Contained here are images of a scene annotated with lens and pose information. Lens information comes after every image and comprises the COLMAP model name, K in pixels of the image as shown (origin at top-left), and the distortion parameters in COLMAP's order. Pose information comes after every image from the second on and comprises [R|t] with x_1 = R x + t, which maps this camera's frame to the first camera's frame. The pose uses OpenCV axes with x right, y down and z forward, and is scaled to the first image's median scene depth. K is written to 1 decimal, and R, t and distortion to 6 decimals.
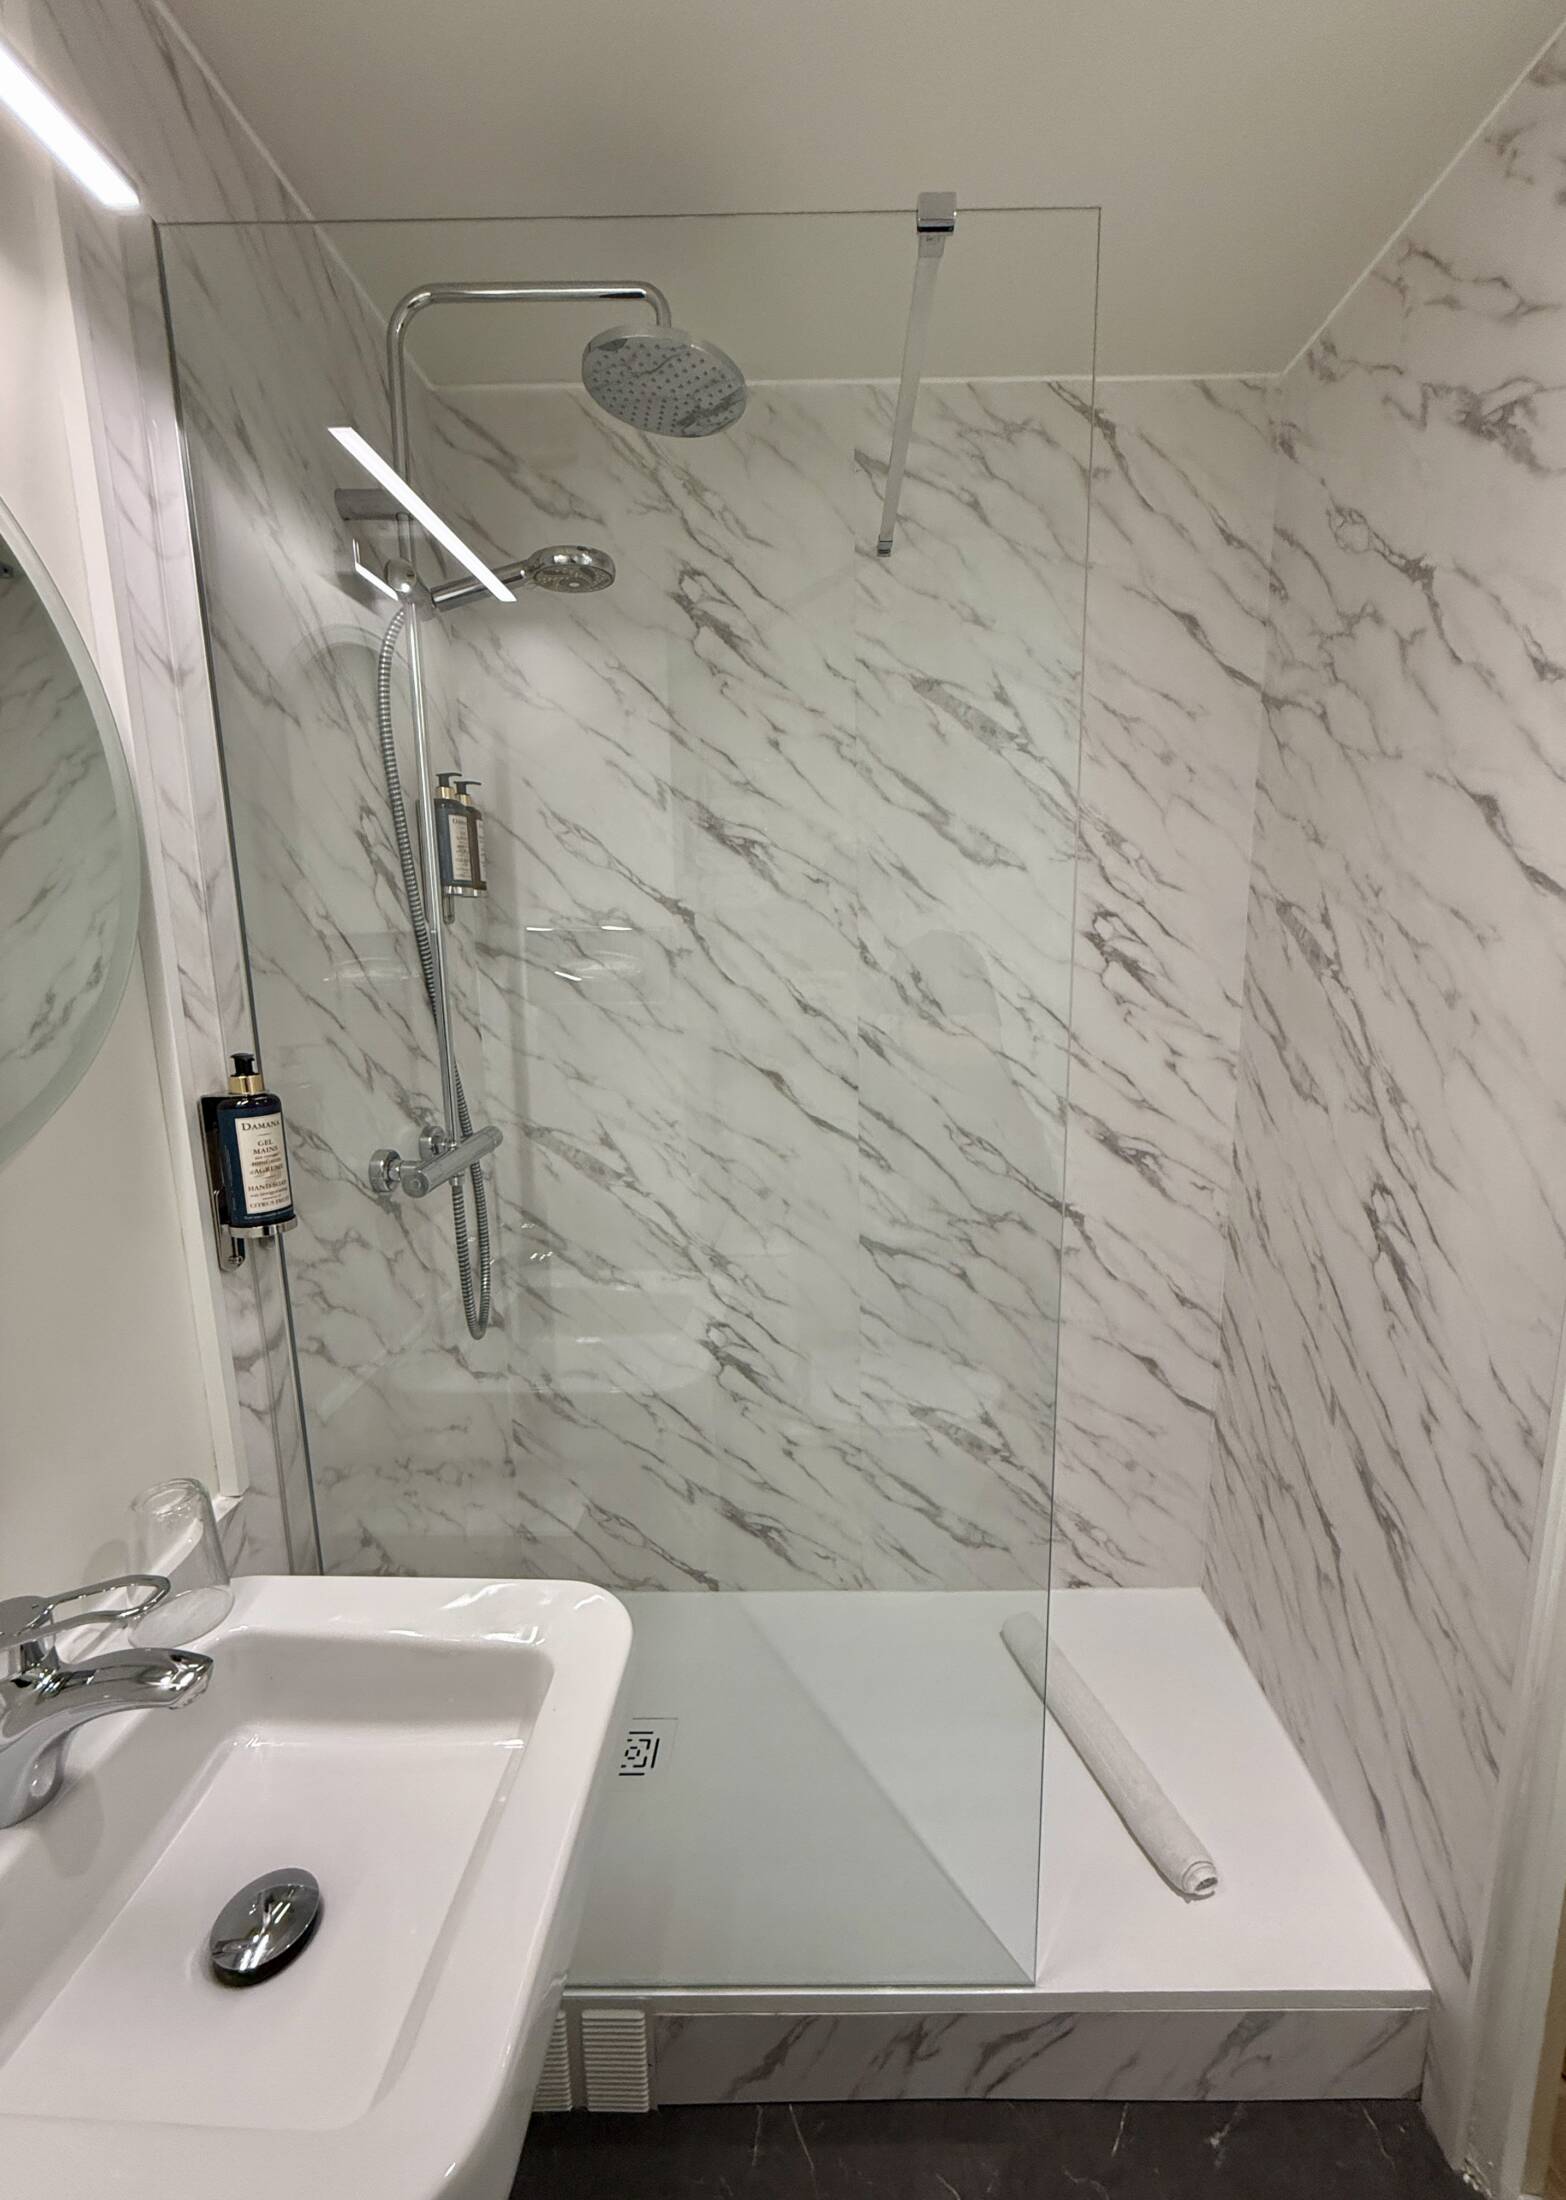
lens RADIAL K [[886.7, 0, 828.1], [0, 886.7, 1092.5], [0, 0, 1]] dist [0.002363, -0.000598]
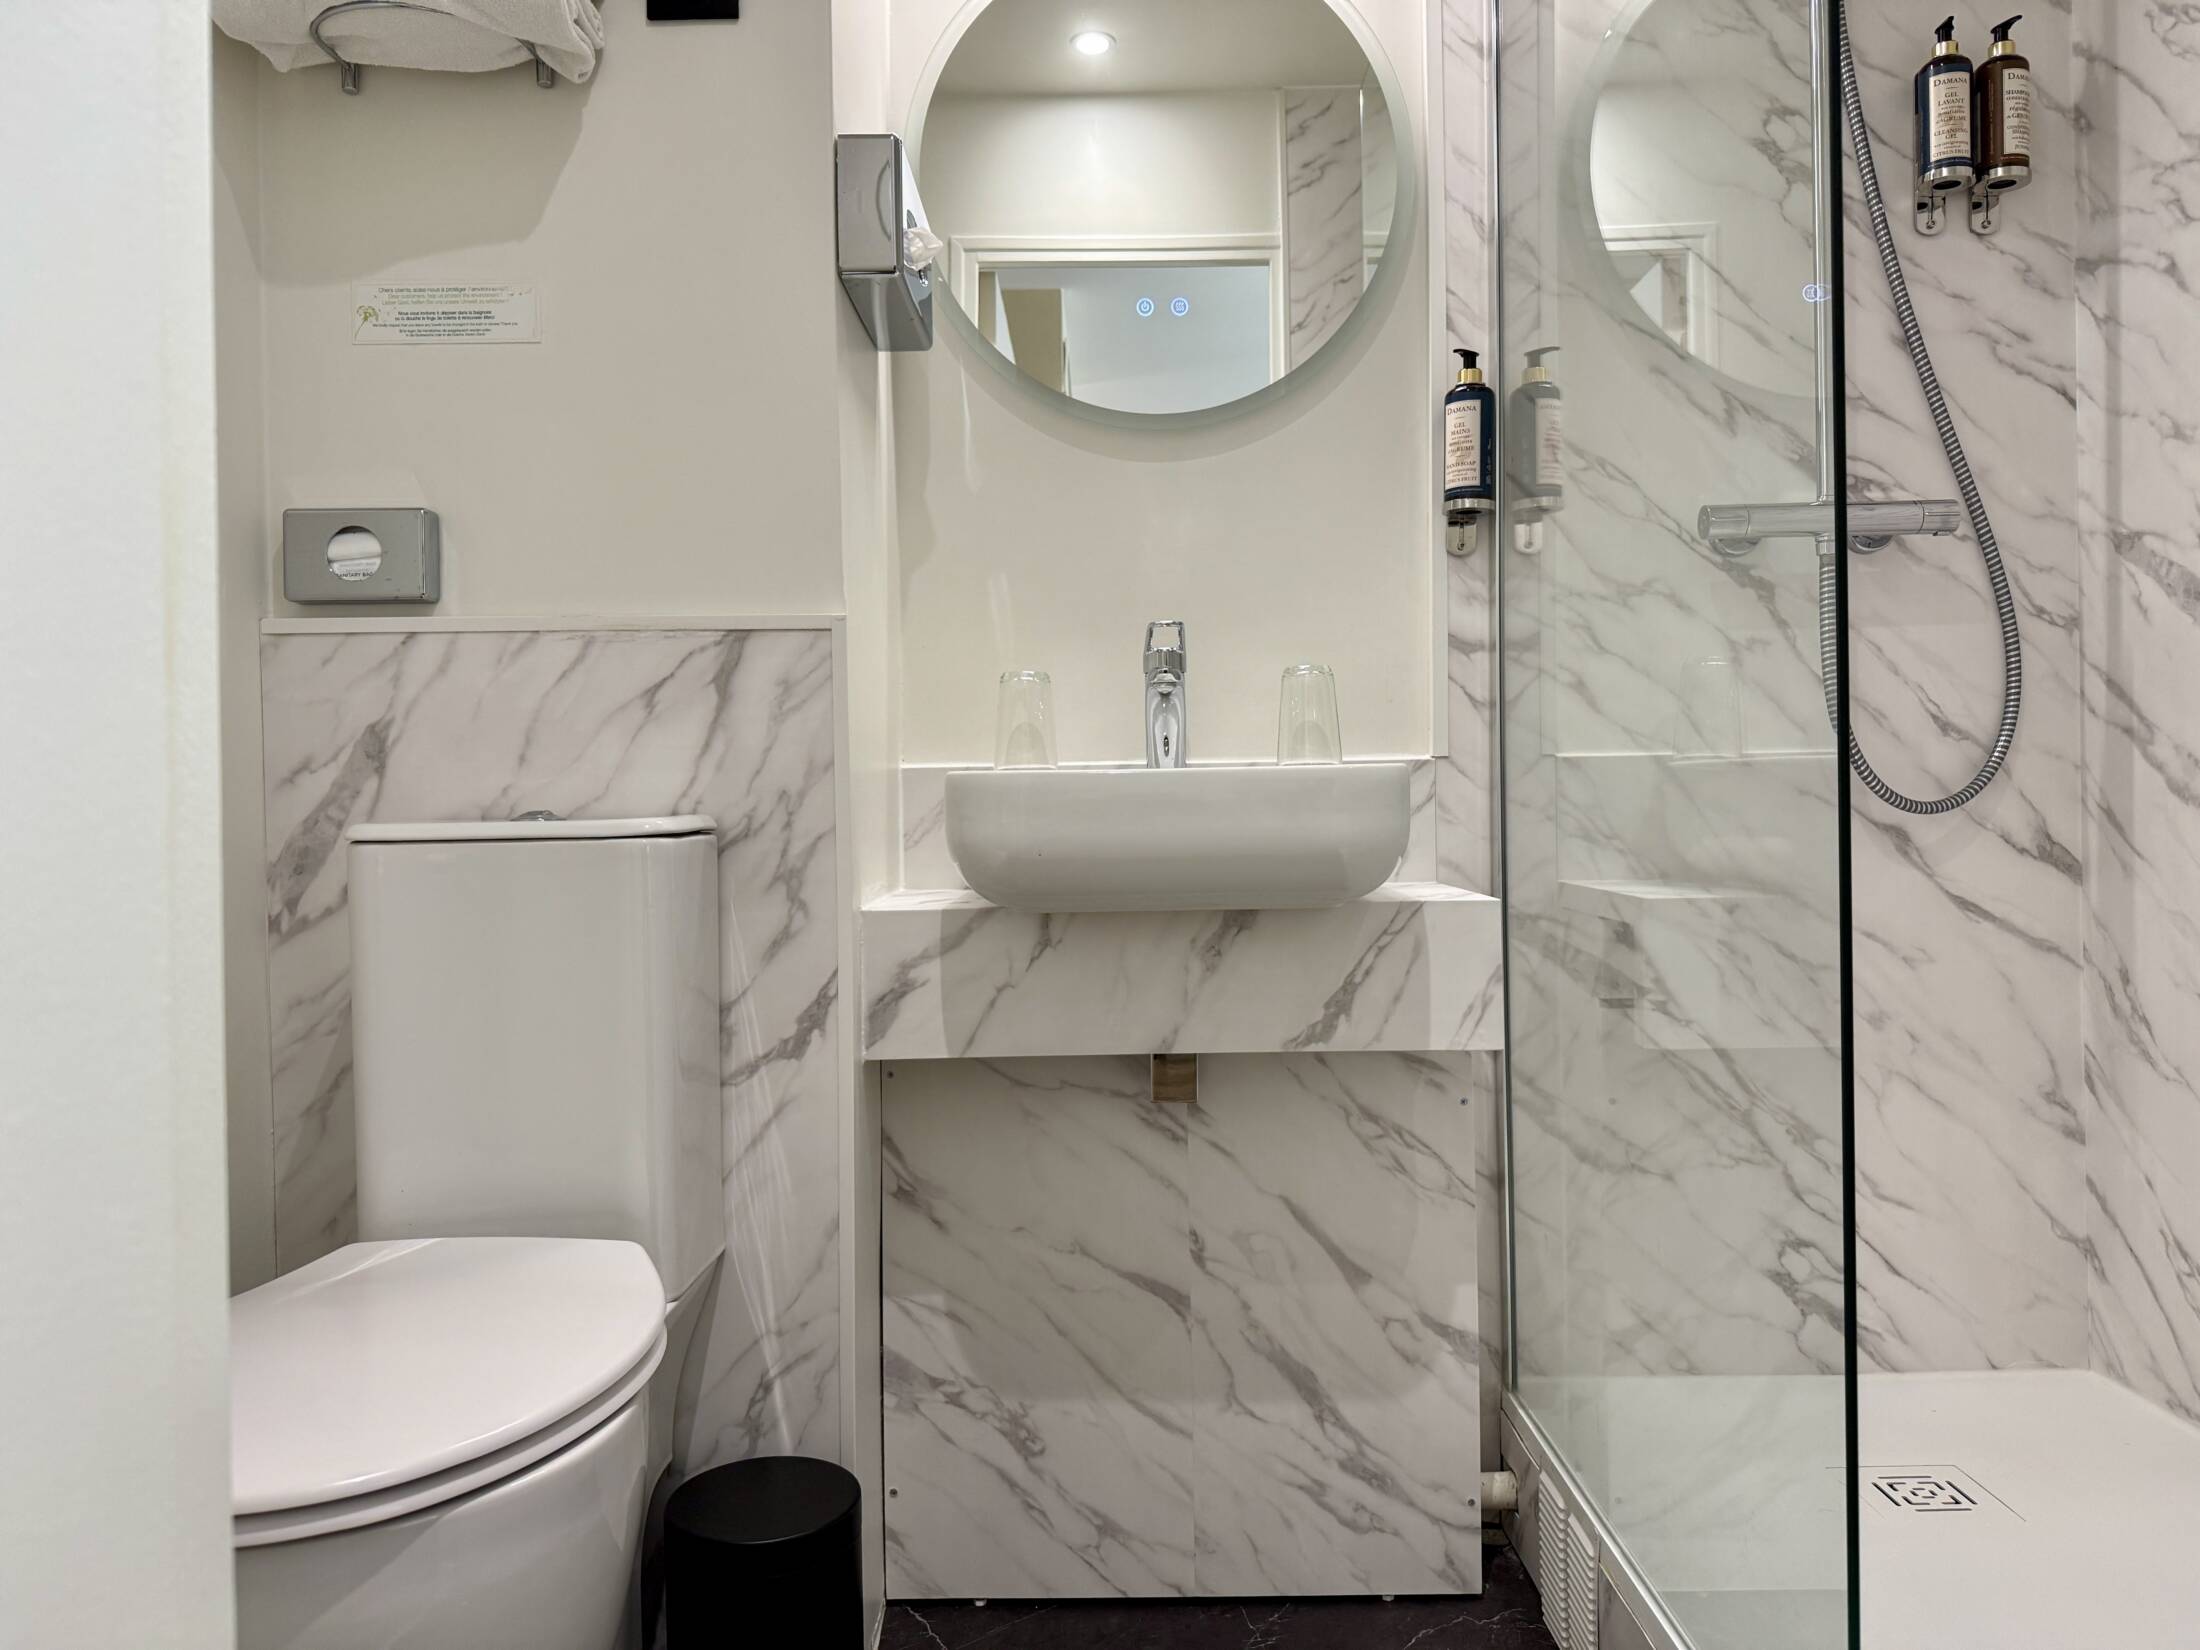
lens RADIAL K [[1579.9, 0, 1118.2], [0, 1579.9, 846.7], [0, 0, 1]] dist [0.067170, -0.080430]
pose [[-0.002984, 0.015888, -0.999869, 0.803362], [-0.154583, 0.987848, 0.016158, 0.354344], [0.987975, 0.154611, -0.000492, 0.369311]]
